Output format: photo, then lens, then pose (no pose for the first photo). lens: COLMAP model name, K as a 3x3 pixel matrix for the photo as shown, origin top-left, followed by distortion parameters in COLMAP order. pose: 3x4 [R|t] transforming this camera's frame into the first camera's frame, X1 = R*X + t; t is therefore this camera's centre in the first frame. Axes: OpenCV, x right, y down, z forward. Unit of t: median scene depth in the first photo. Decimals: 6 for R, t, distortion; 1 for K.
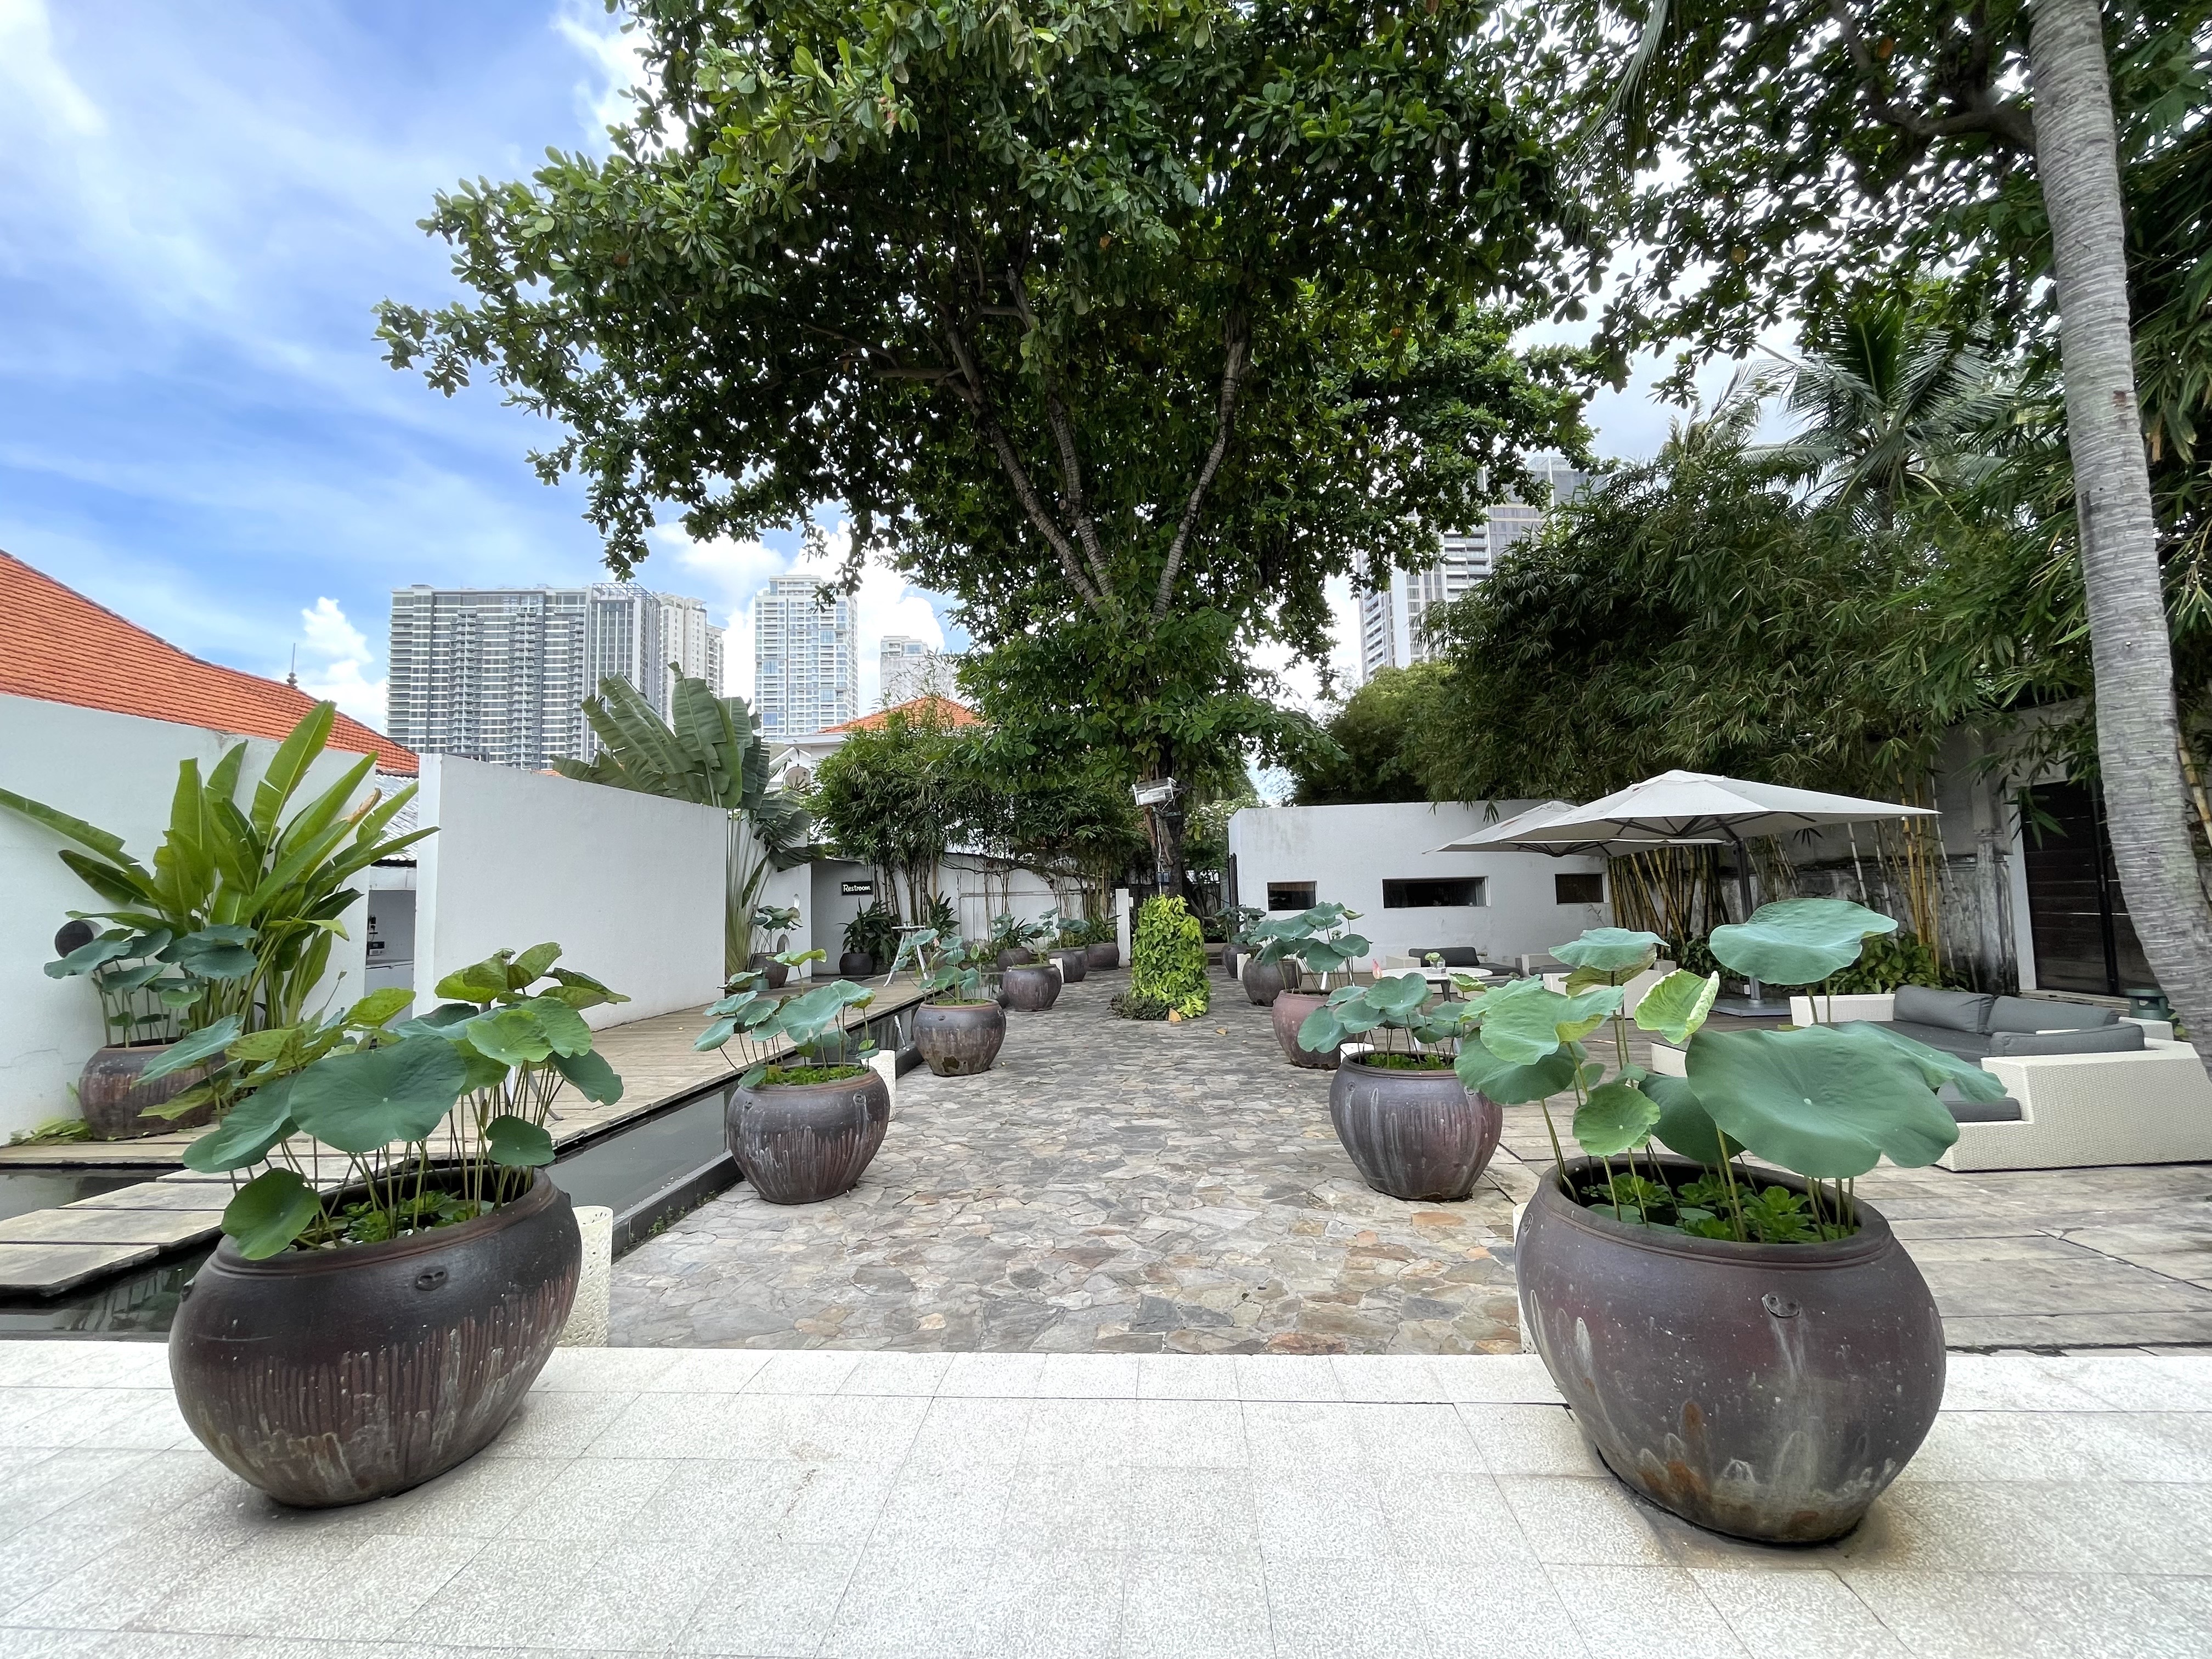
lens RADIAL K [[887.8, 0, 1111.0], [0, 887.8, 833.1], [0, 0, 1]] dist [-0.009634, -0.000338]
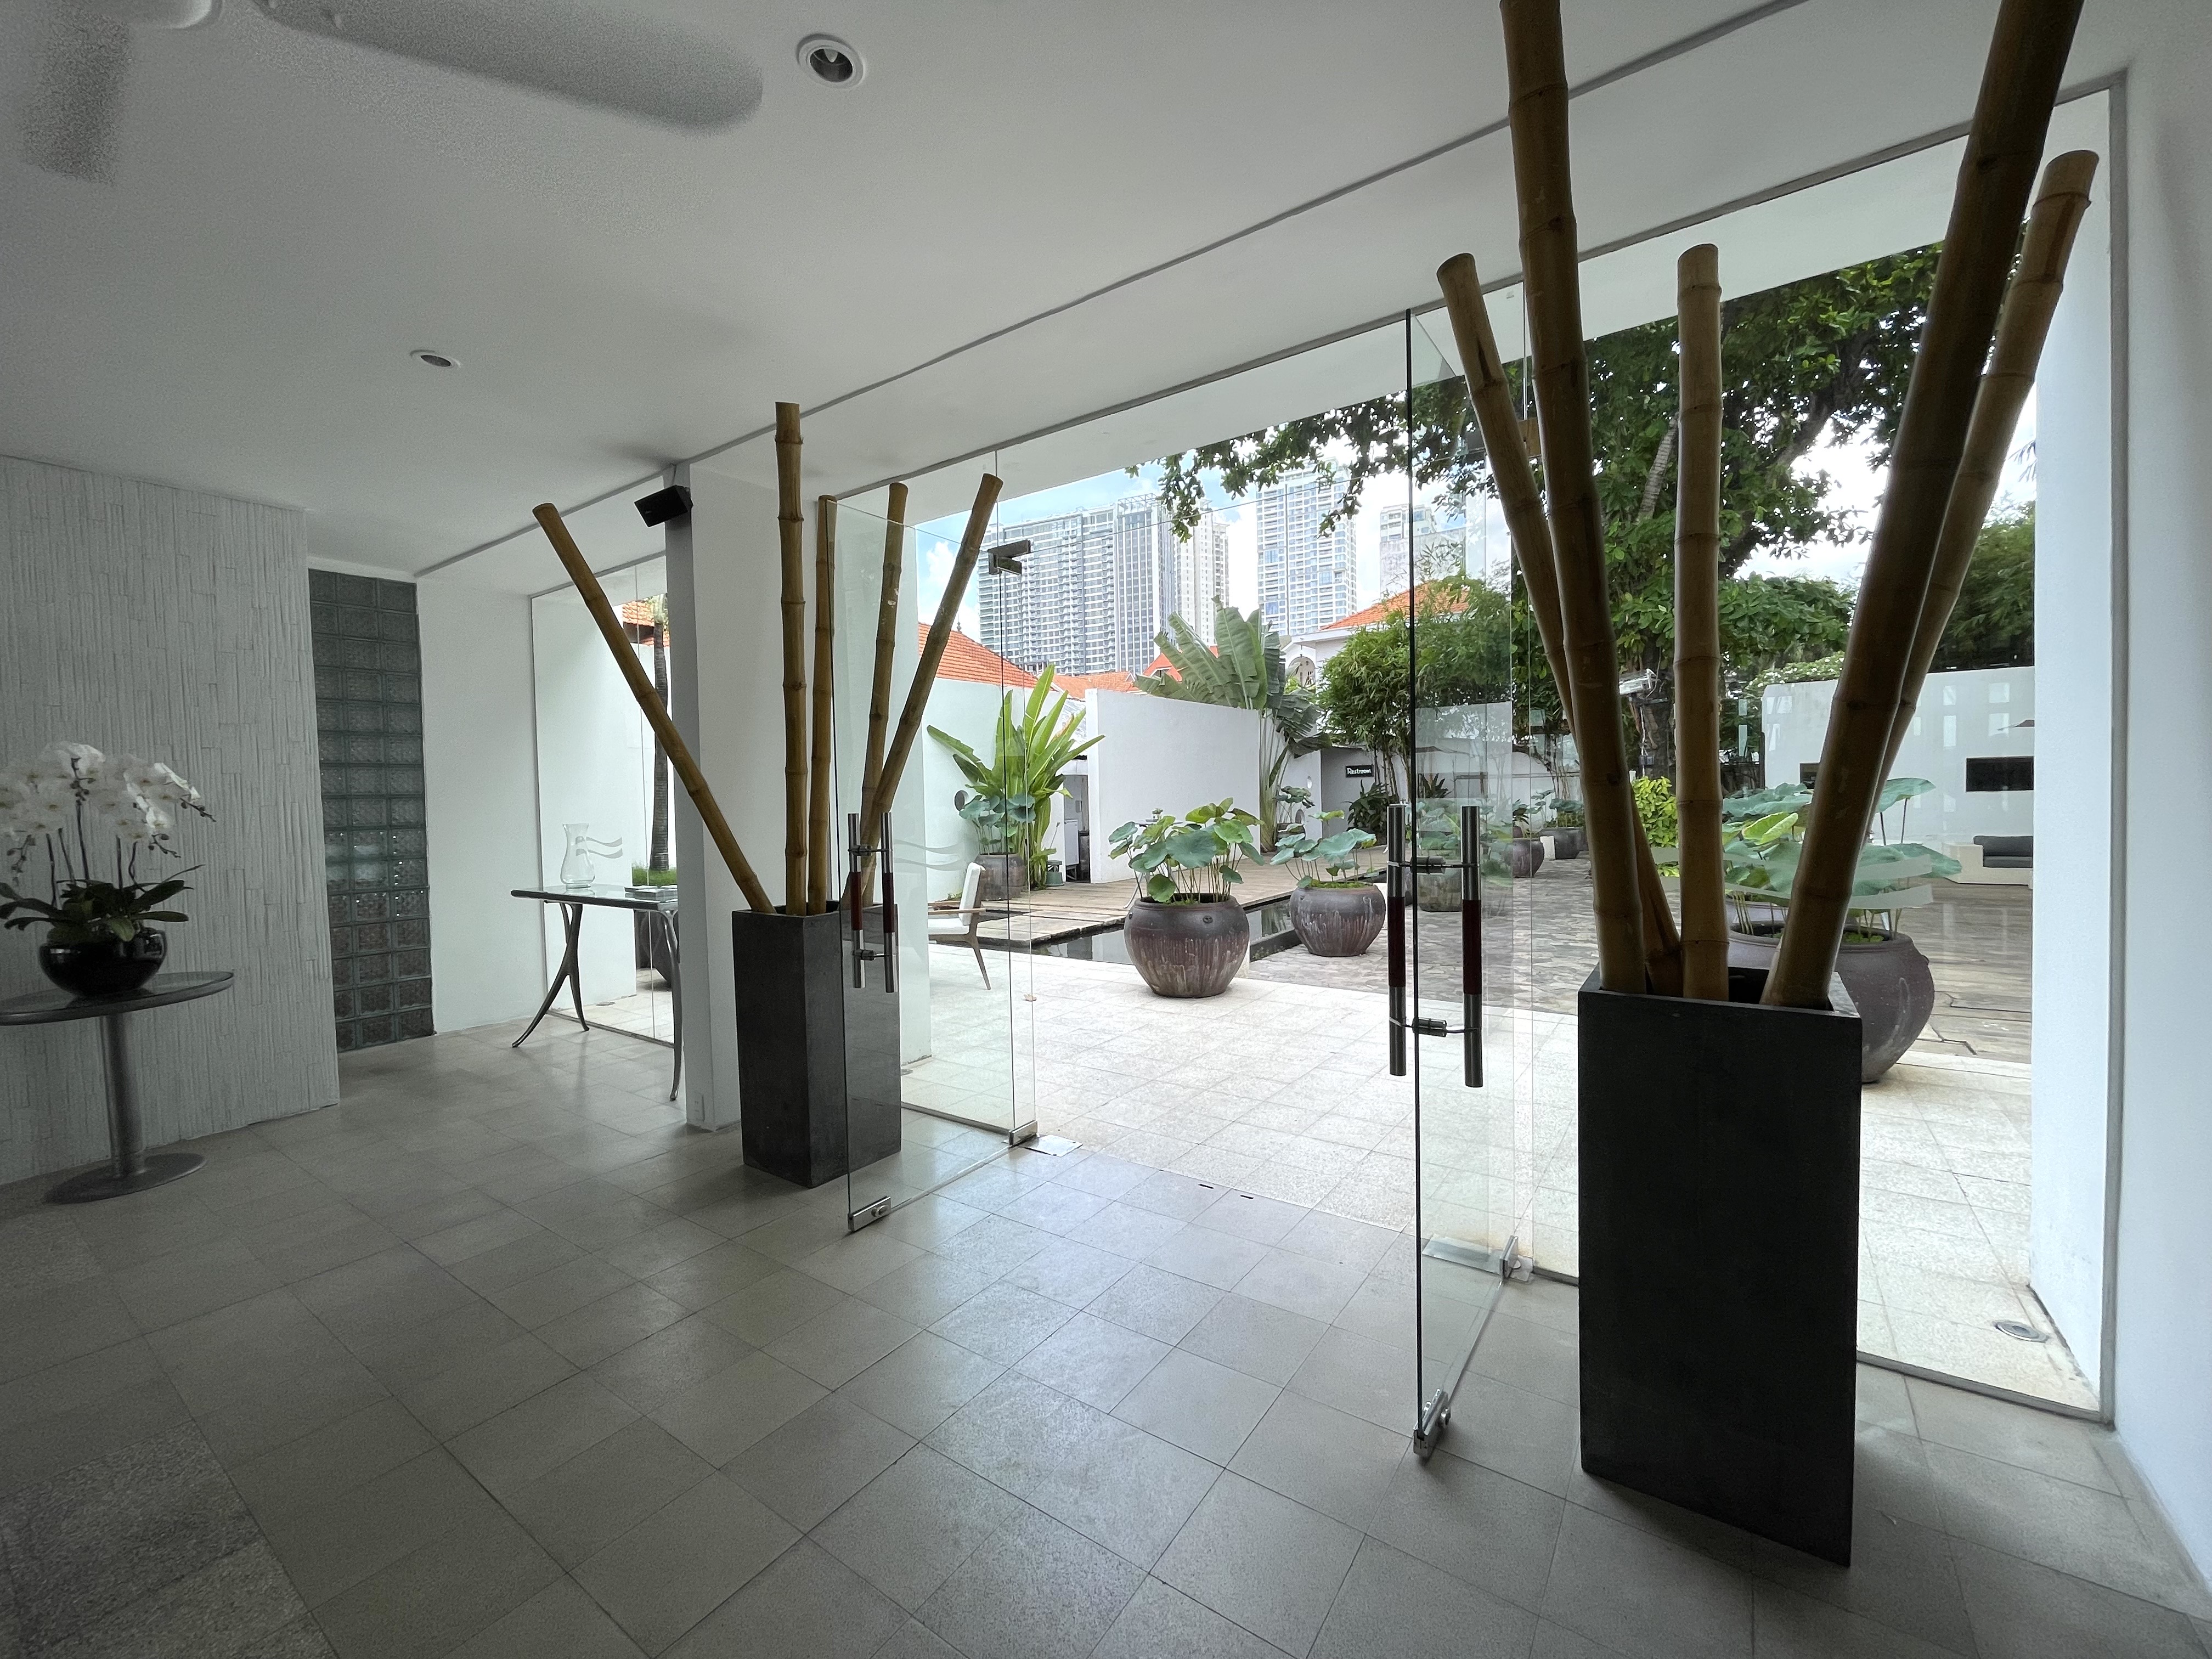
lens RADIAL K [[887.8, 0, 1108.0], [0, 887.8, 827.0], [0, 0, 1]] dist [-0.009634, -0.000338]
pose [[0.851871, 0.026988, -0.523056, 0.057810], [0.038552, 0.992731, 0.114009, -0.014411], [0.522331, -0.117286, 0.844638, -0.220490]]
